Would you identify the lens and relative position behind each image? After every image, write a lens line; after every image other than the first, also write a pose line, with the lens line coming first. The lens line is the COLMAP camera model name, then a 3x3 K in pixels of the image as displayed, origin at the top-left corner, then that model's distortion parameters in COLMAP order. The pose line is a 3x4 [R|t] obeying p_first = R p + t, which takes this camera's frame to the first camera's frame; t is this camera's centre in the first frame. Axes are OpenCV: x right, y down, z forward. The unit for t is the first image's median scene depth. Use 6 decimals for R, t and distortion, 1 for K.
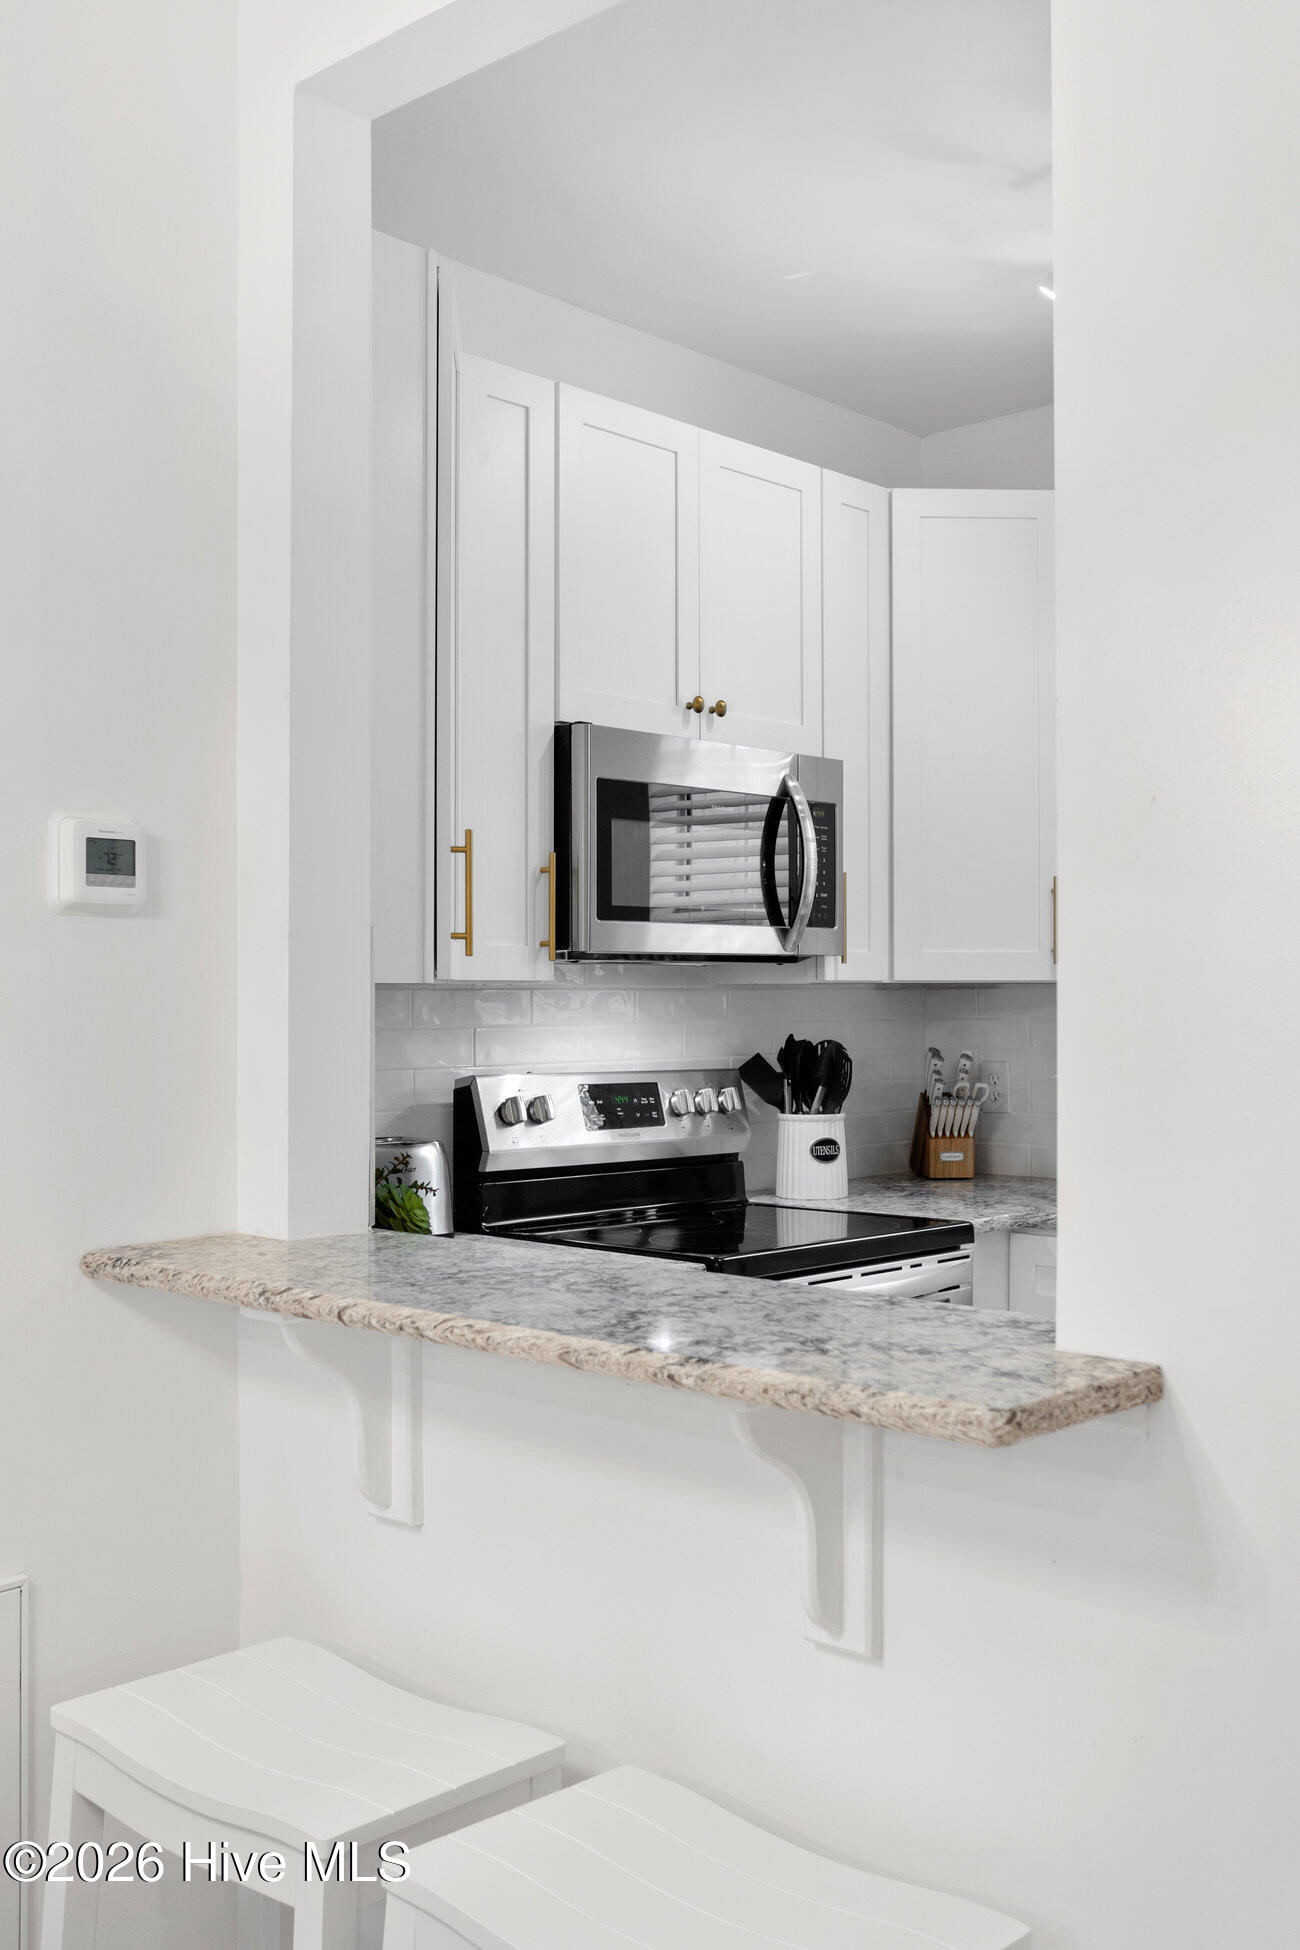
lens RADIAL K [[1936.9, 0, 650.5], [0, 1936.9, 974.5], [0, 0, 1]] dist [0.015210, 0.000000]
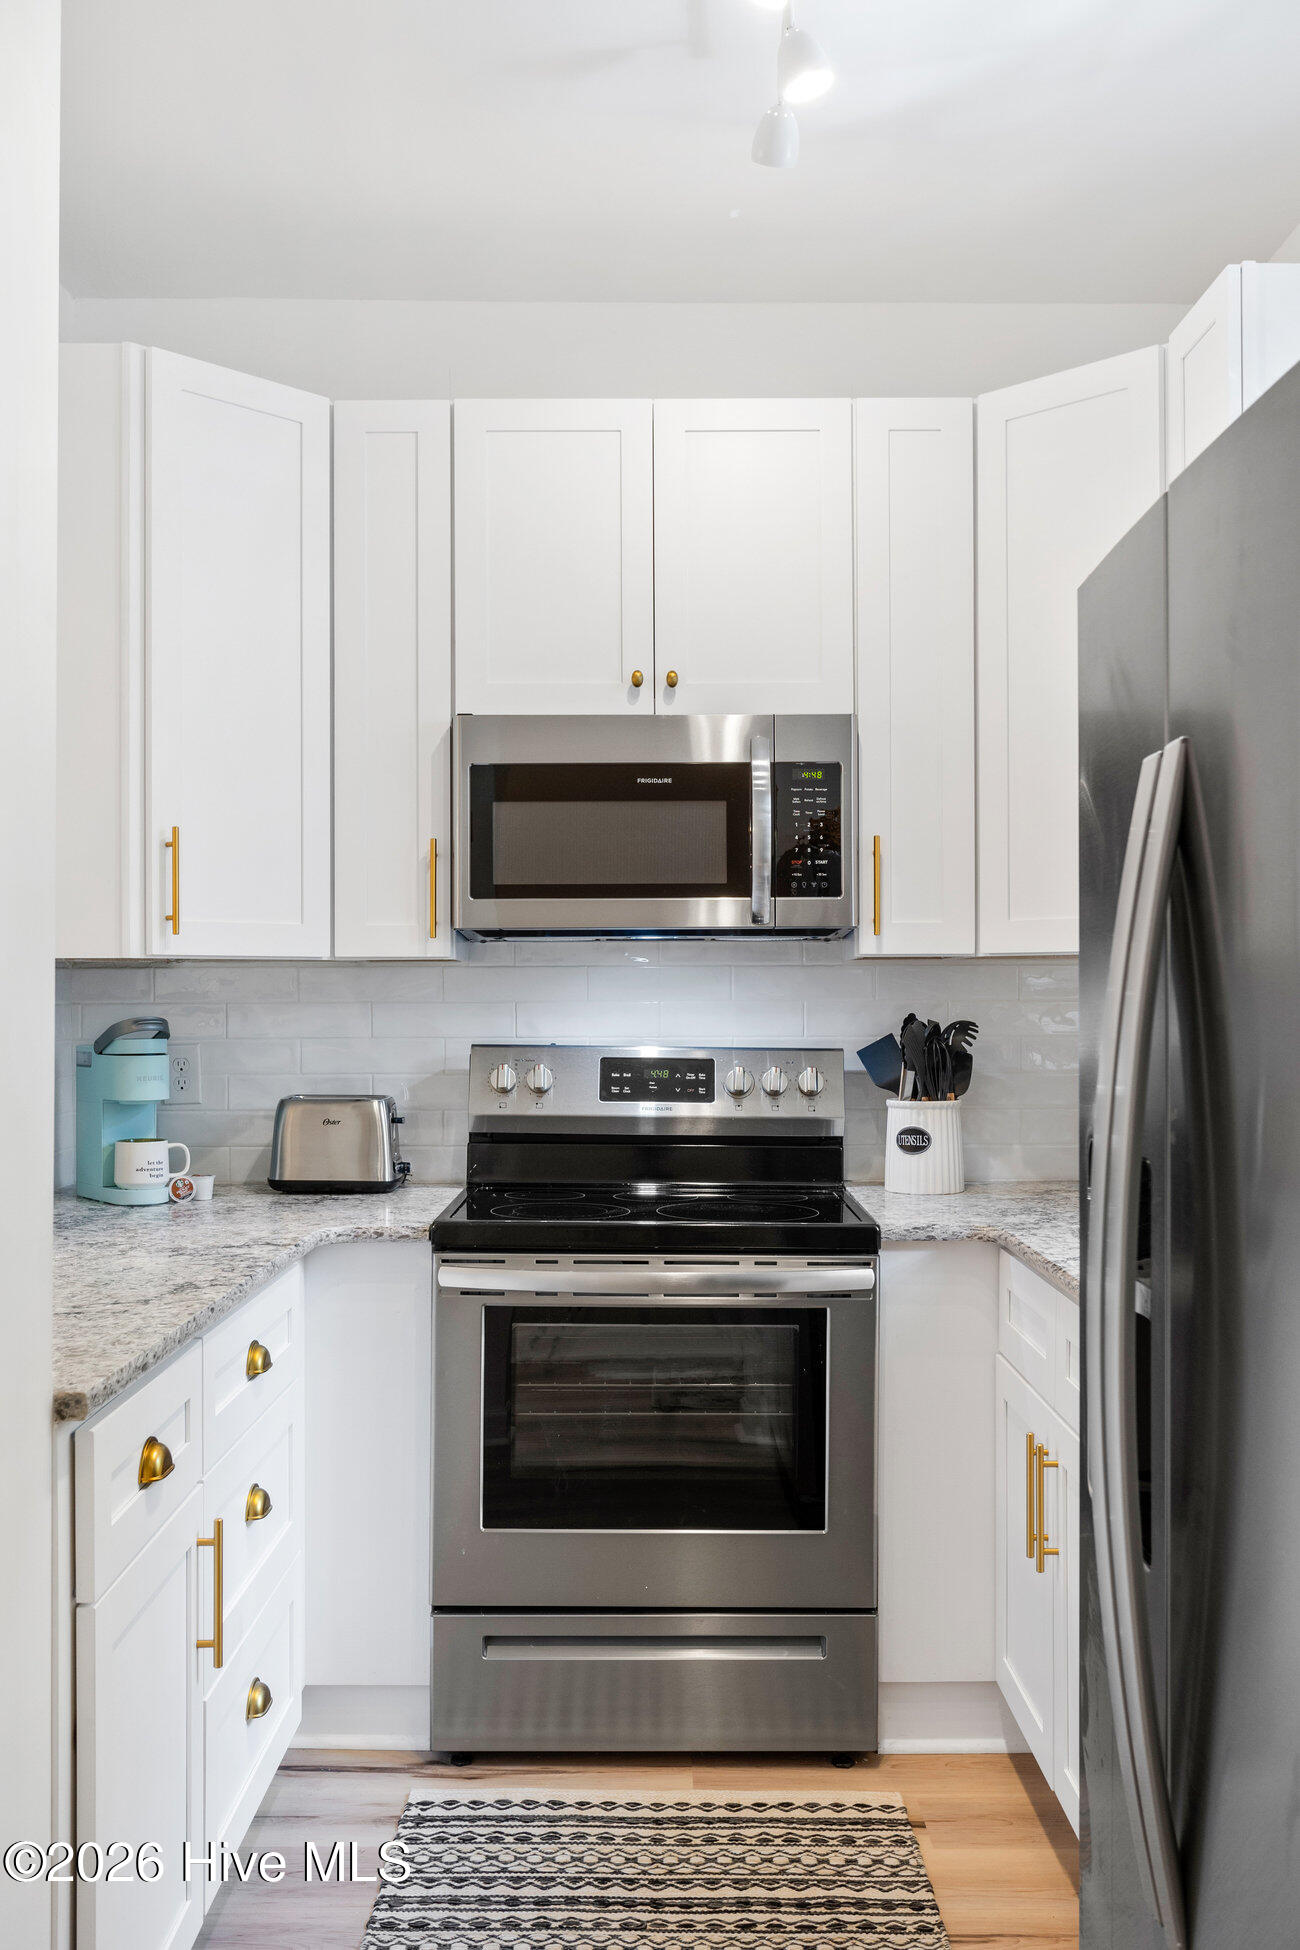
lens RADIAL K [[1749.5, 0, 648.2], [0, 1749.5, 975.5], [0, 0, 1]] dist [-0.017377, -0.006349]
pose [[0.676689, 0.003414, -0.736261, 0.643423], [0.005548, 0.999937, 0.009736, 0.004206], [0.736248, -0.010674, 0.676627, 0.369751]]
